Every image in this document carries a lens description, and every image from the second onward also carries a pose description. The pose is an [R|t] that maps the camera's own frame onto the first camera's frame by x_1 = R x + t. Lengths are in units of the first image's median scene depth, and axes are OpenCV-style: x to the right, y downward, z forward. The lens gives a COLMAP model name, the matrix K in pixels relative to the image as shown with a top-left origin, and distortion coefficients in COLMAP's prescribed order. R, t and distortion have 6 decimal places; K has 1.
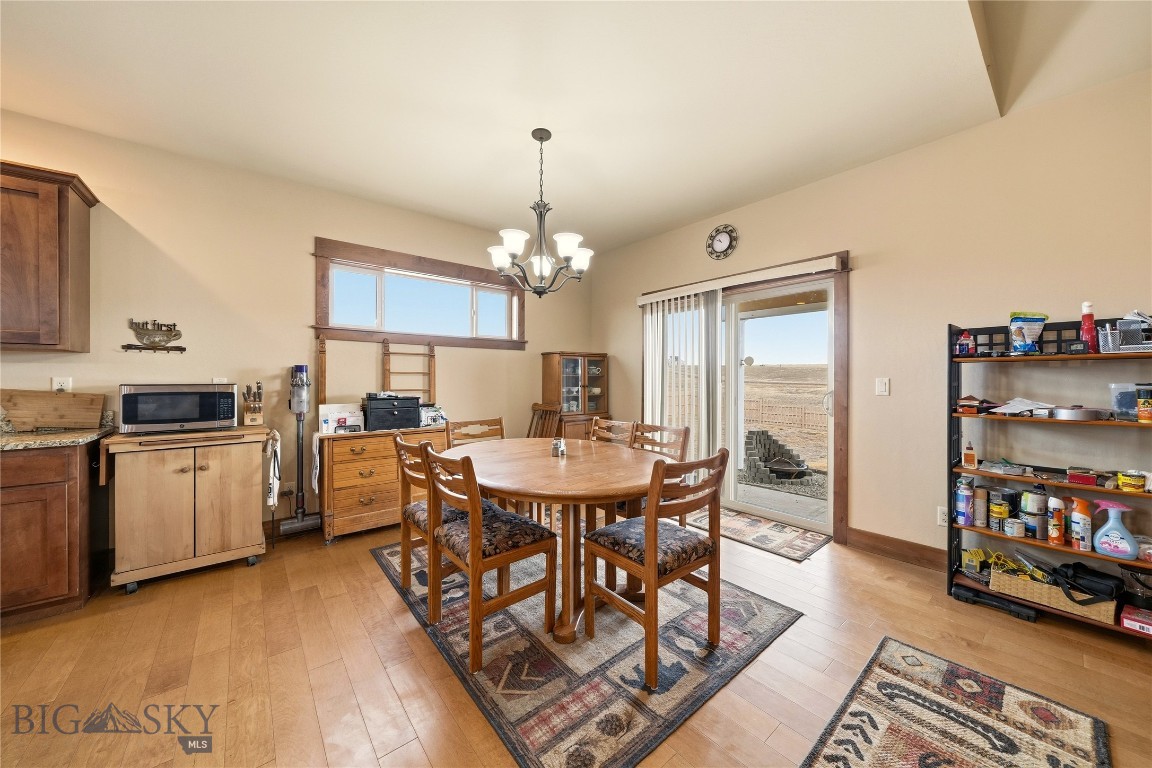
lens RADIAL K [[411.6, 0, 567.4], [0, 411.6, 377.9], [0, 0, 1]] dist [-0.003554, 0.000707]
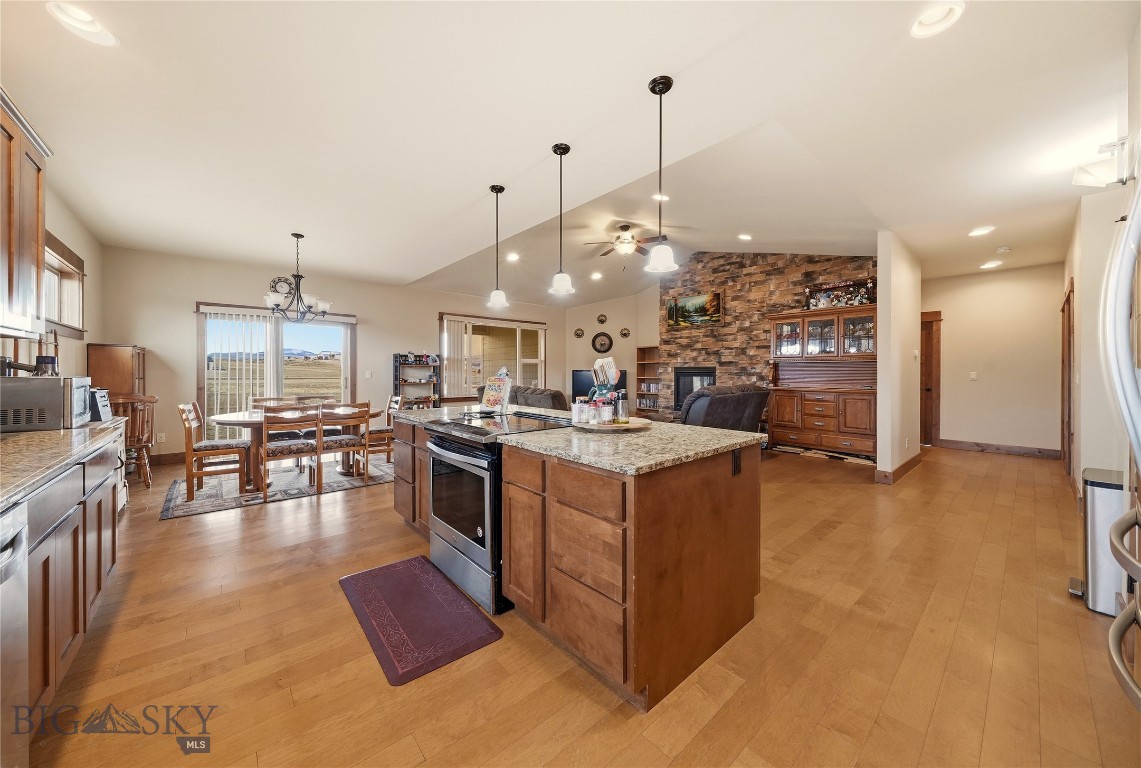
lens RADIAL K [[407.7, 0, 559.3], [0, 407.7, 374.8], [0, 0, 1]] dist [-0.003554, 0.000707]
pose [[-0.013864, -0.008643, 0.999867, -2.406312], [-0.003936, 0.999955, 0.008589, -0.003265], [-0.999896, -0.003816, -0.013897, -0.145707]]
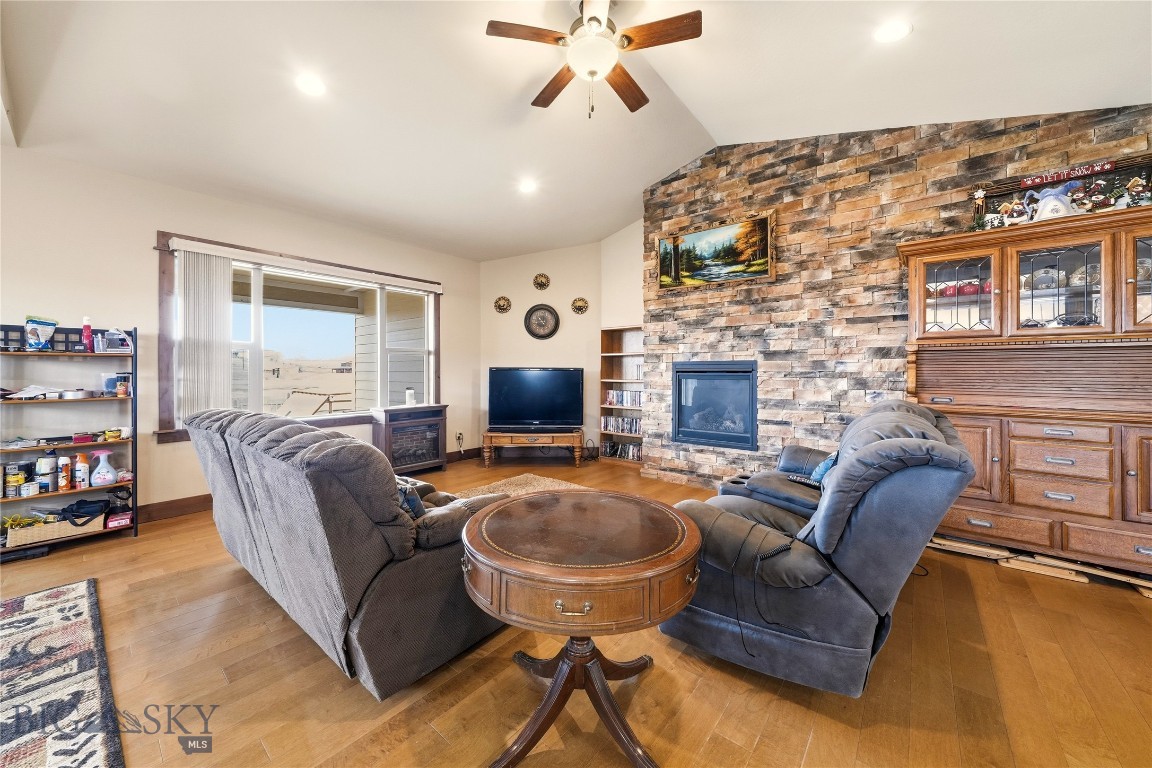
lens RADIAL K [[411.6, 0, 578.5], [0, 411.6, 371.2], [0, 0, 1]] dist [-0.003554, 0.000707]
pose [[-0.194773, -0.003626, 0.980842, -0.474196], [-0.003675, 0.999989, 0.002967, -0.003192], [-0.980841, -0.003026, -0.194785, -0.407259]]
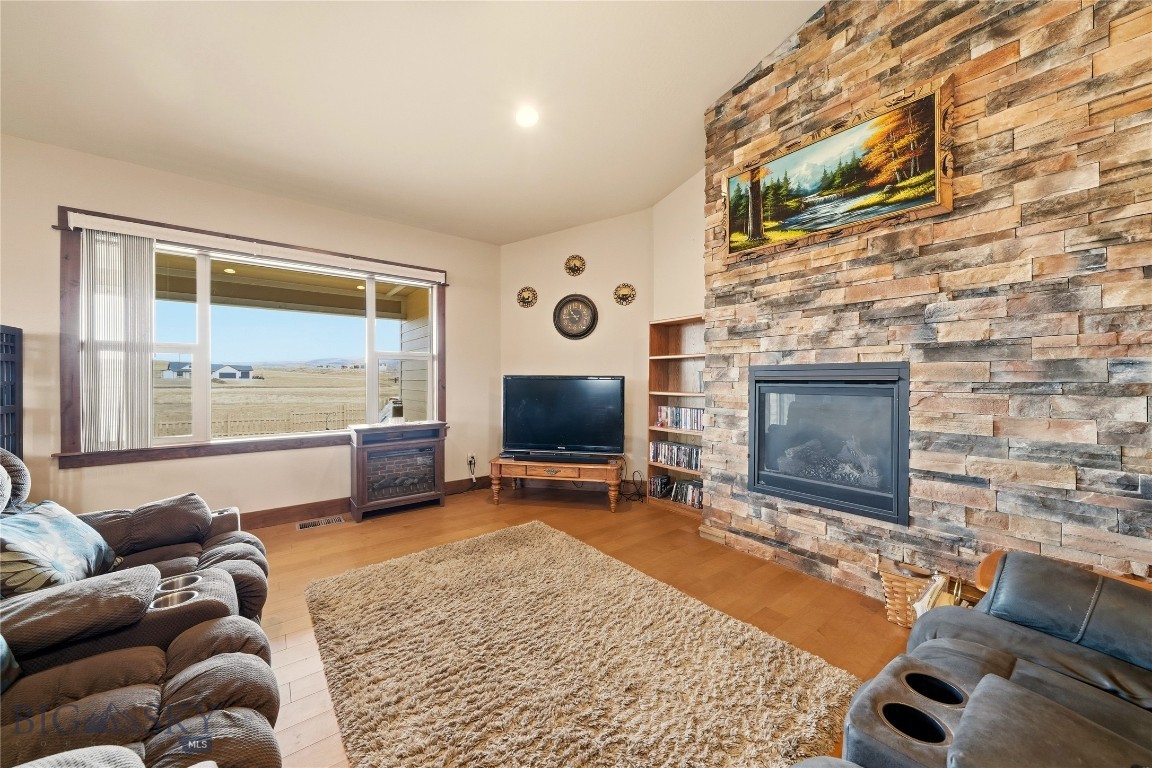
lens RADIAL K [[411.6, 0, 570.3], [0, 411.6, 381.1], [0, 0, 1]] dist [-0.003554, 0.000707]
pose [[0.029227, -0.006094, 0.999554, 0.176145], [-0.004322, 0.999971, 0.006223, -0.003446], [-0.999563, -0.004502, 0.029200, -0.764711]]
